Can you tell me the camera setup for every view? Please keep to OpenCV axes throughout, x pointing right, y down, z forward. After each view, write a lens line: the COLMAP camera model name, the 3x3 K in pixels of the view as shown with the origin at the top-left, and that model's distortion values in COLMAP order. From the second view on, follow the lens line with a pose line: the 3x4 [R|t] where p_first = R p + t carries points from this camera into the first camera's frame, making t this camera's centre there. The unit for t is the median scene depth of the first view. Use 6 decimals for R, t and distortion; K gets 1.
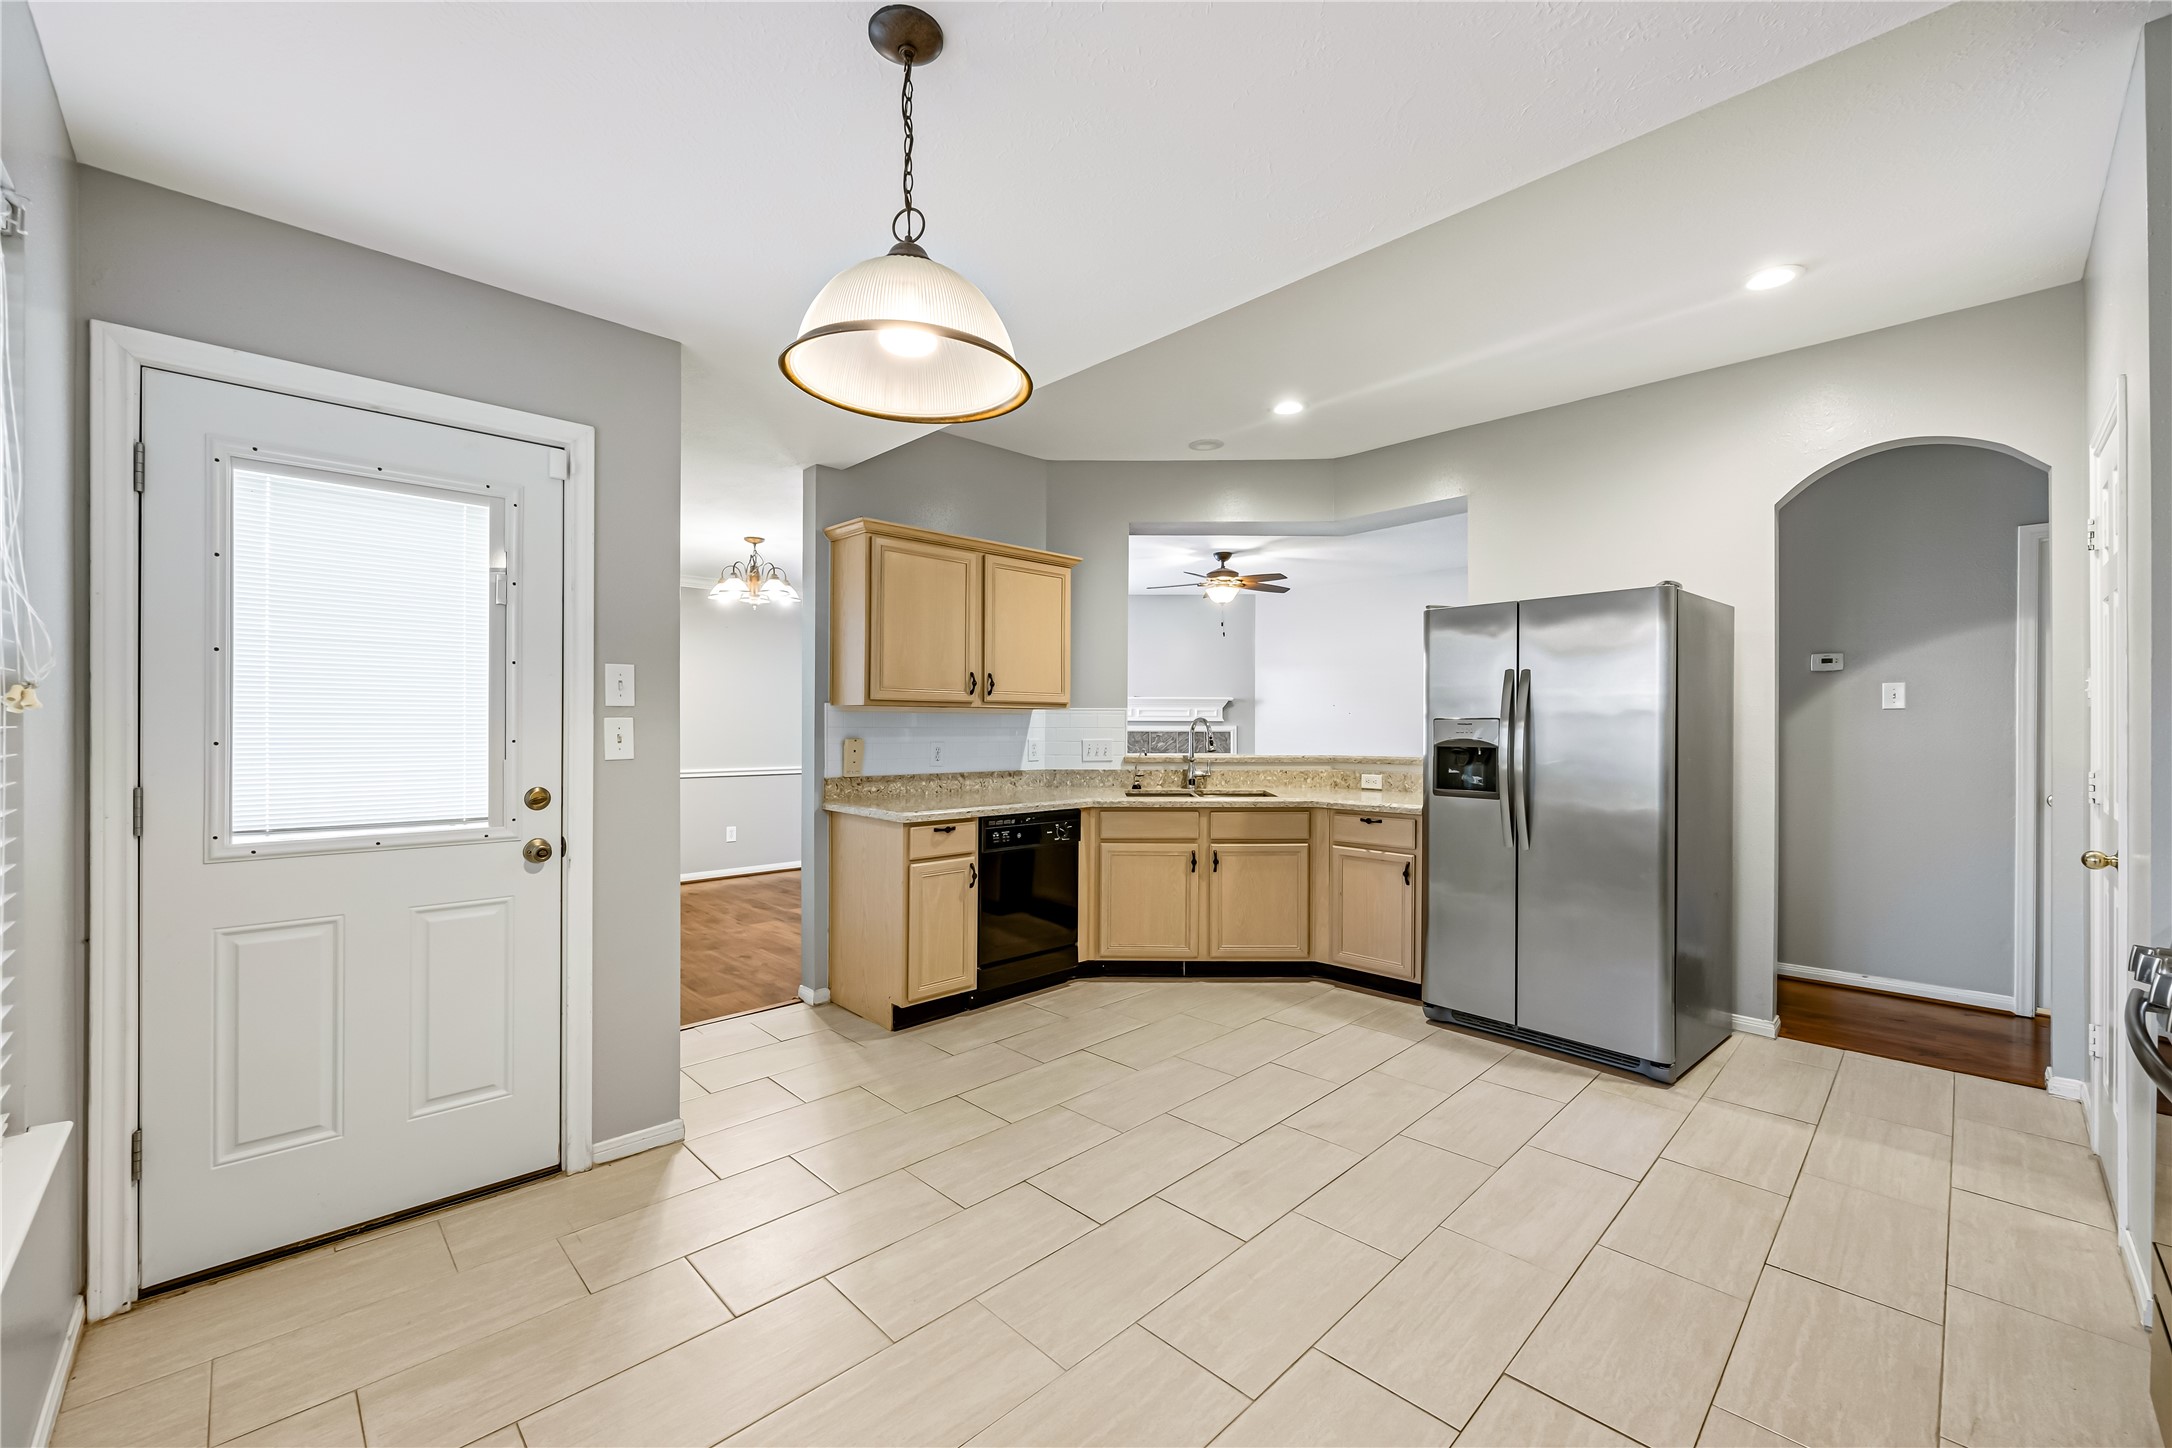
lens RADIAL K [[867.6, 0, 1086.2], [0, 867.6, 728.4], [0, 0, 1]] dist [-0.008600, -0.000061]
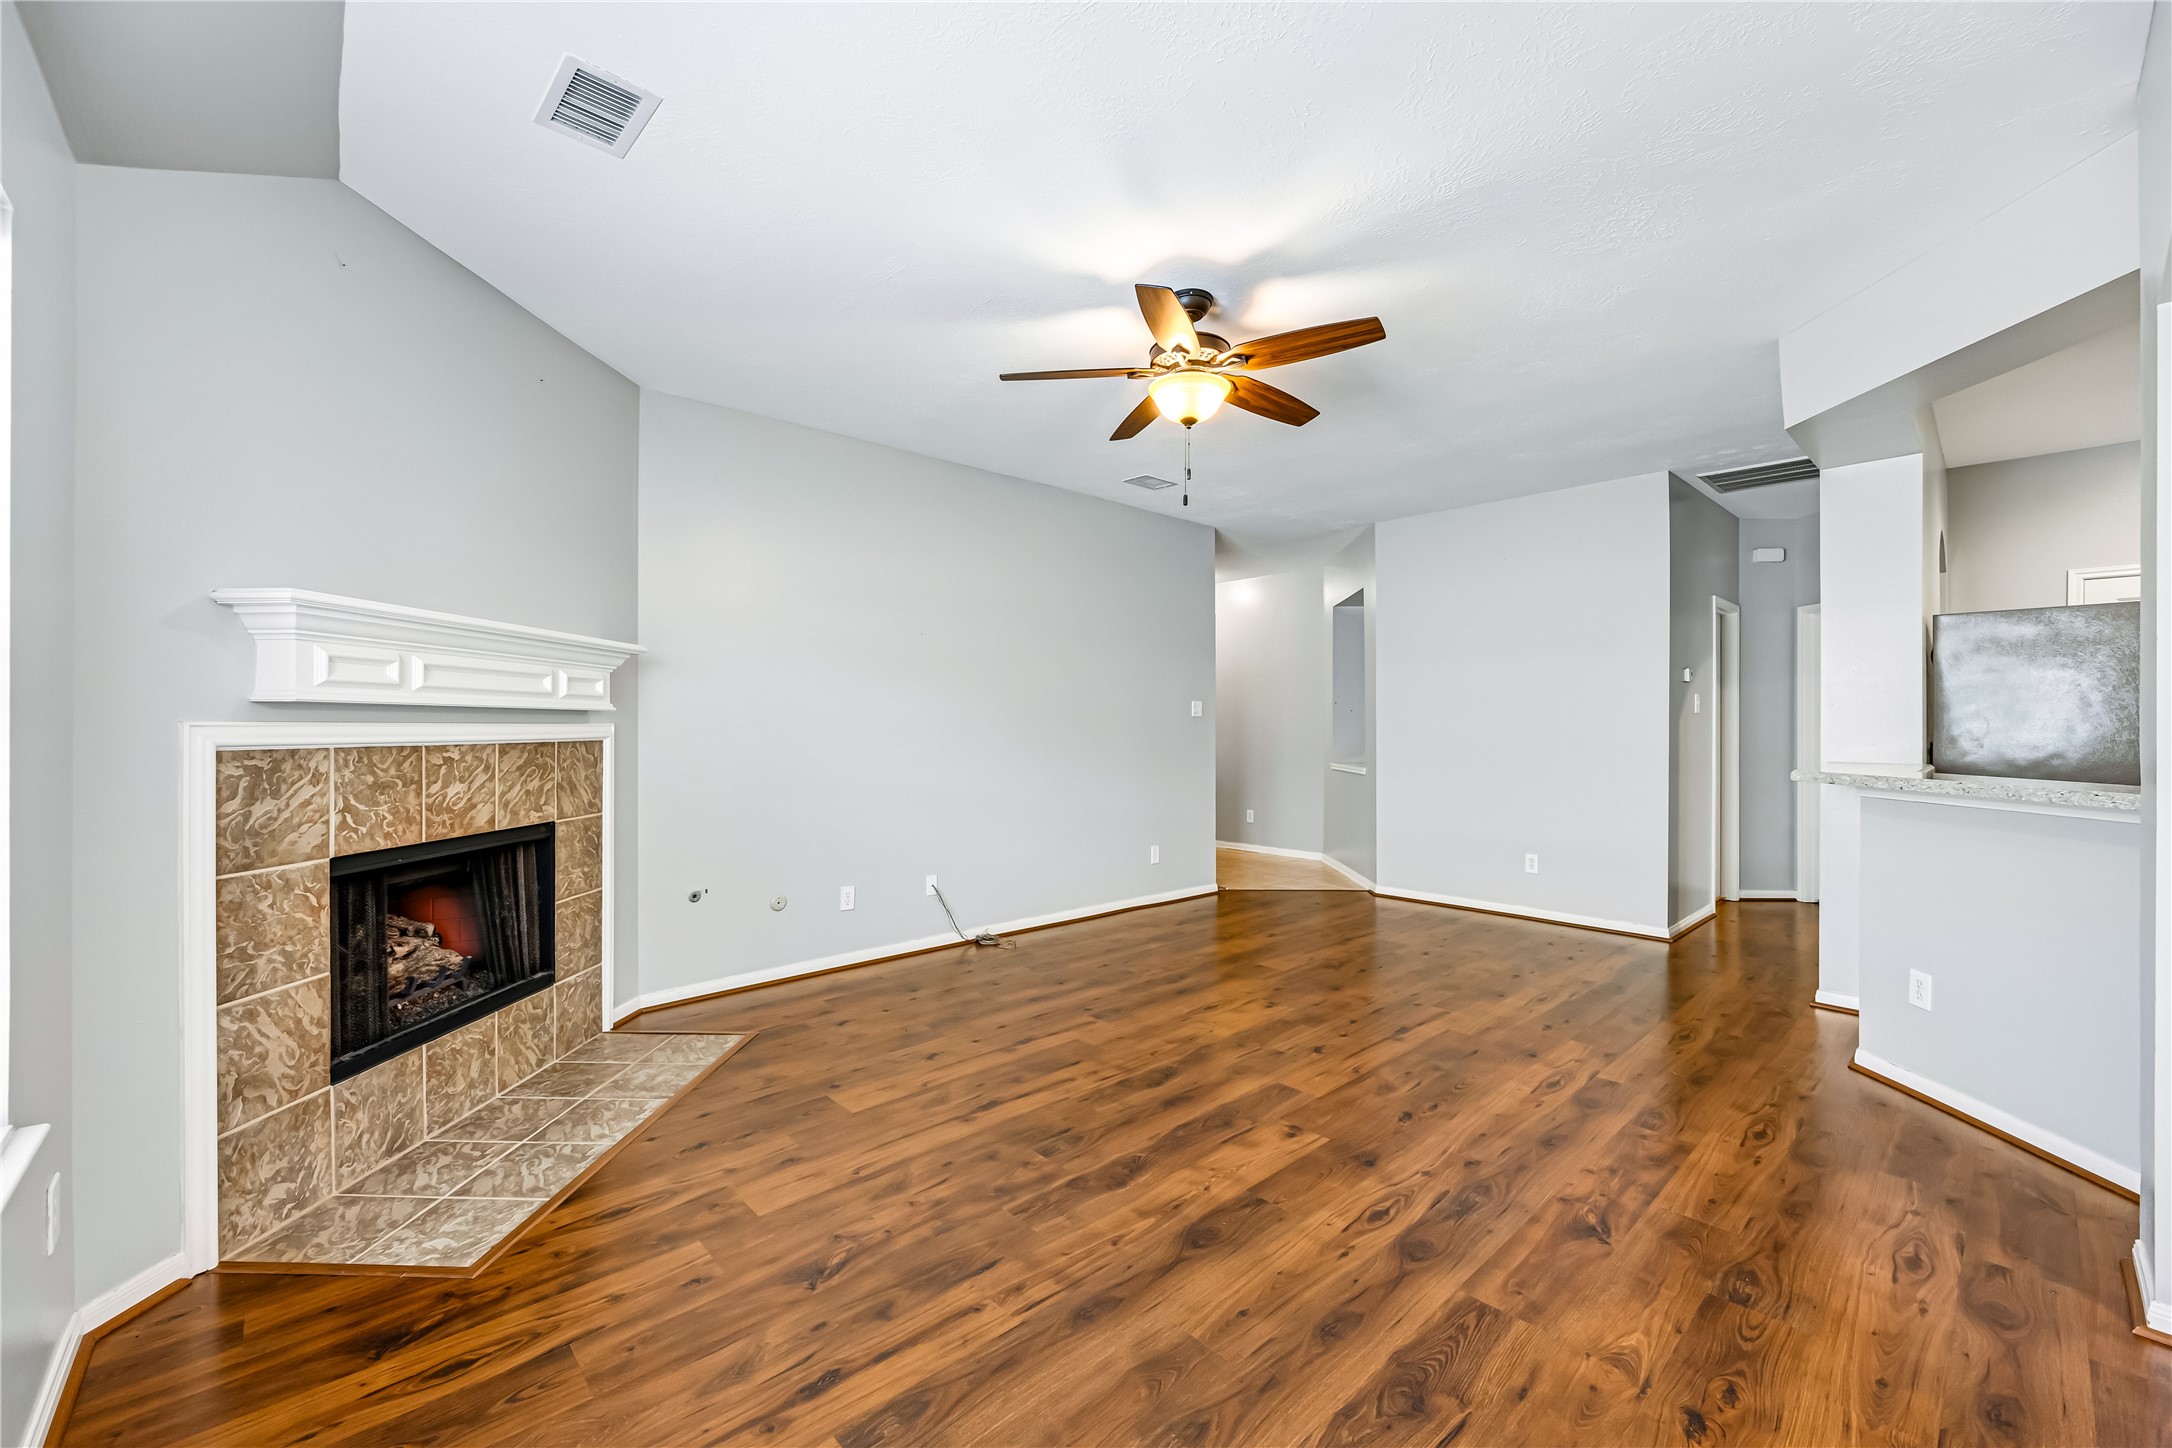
lens RADIAL K [[864.6, 0, 1086.0], [0, 864.6, 724.0], [0, 0, 1]] dist [0.000243, 0.000052]
pose [[0.032578, 0.002087, 0.999467, -0.485588], [-0.002208, 0.999996, -0.002017, -0.006838], [-0.999467, -0.002142, 0.032583, 2.033964]]
